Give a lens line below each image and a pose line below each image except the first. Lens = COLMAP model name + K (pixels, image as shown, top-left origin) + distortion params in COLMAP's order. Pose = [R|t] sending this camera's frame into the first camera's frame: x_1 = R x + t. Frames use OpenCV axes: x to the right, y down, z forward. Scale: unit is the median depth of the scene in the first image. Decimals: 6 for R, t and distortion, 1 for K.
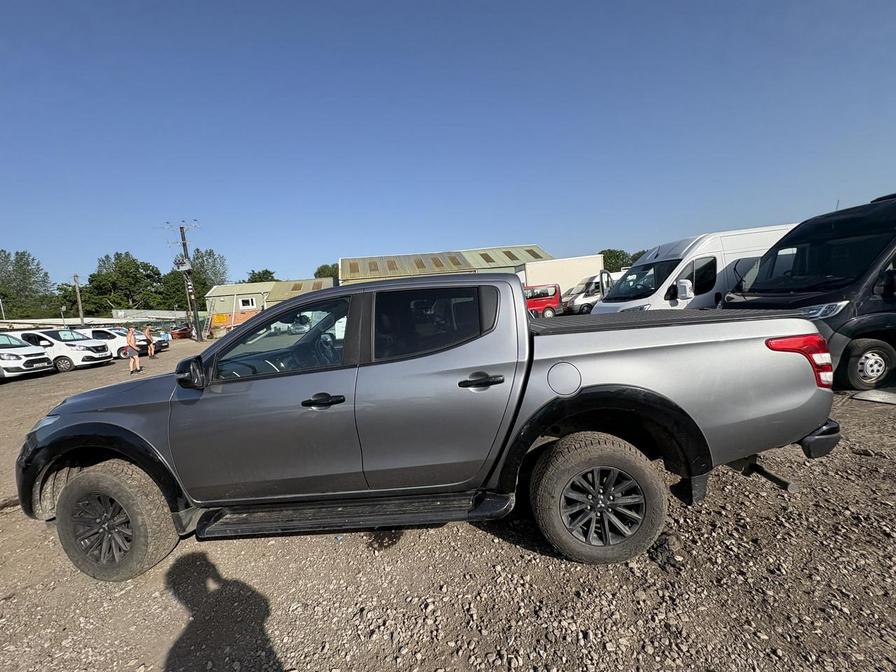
lens RADIAL K [[355.6, 0, 450.1], [0, 355.6, 343.1], [0, 0, 1]] dist [-0.002397, 0.001094]
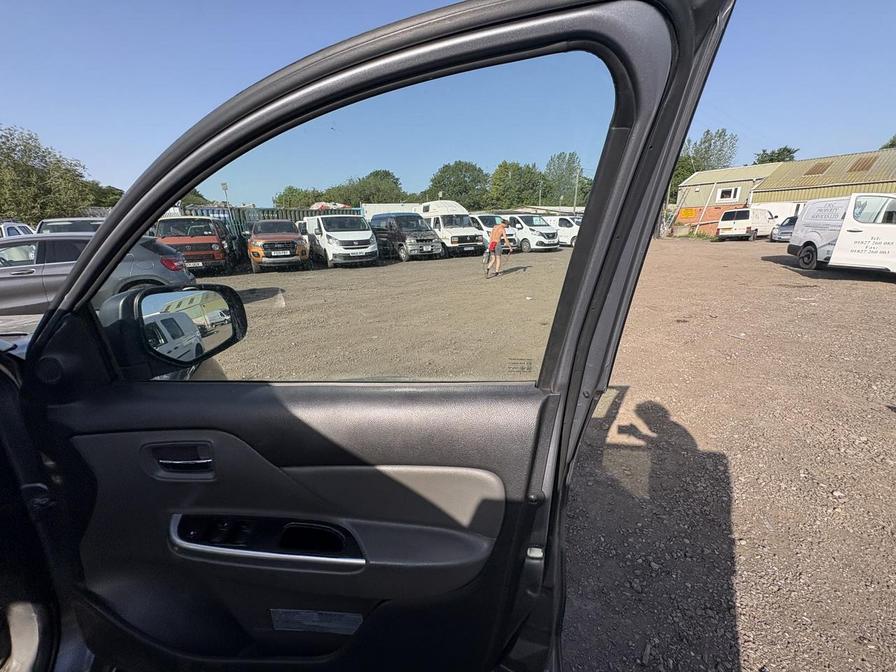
lens RADIAL K [[355.6, 0, 450.4], [0, 355.6, 336.5], [0, 0, 1]] dist [-0.002397, 0.001094]
pose [[0.372084, 0.350204, -0.859599, -0.046884], [-0.114713, 0.936344, 0.331815, -0.020884], [0.921083, -0.024856, 0.388571, 0.278353]]
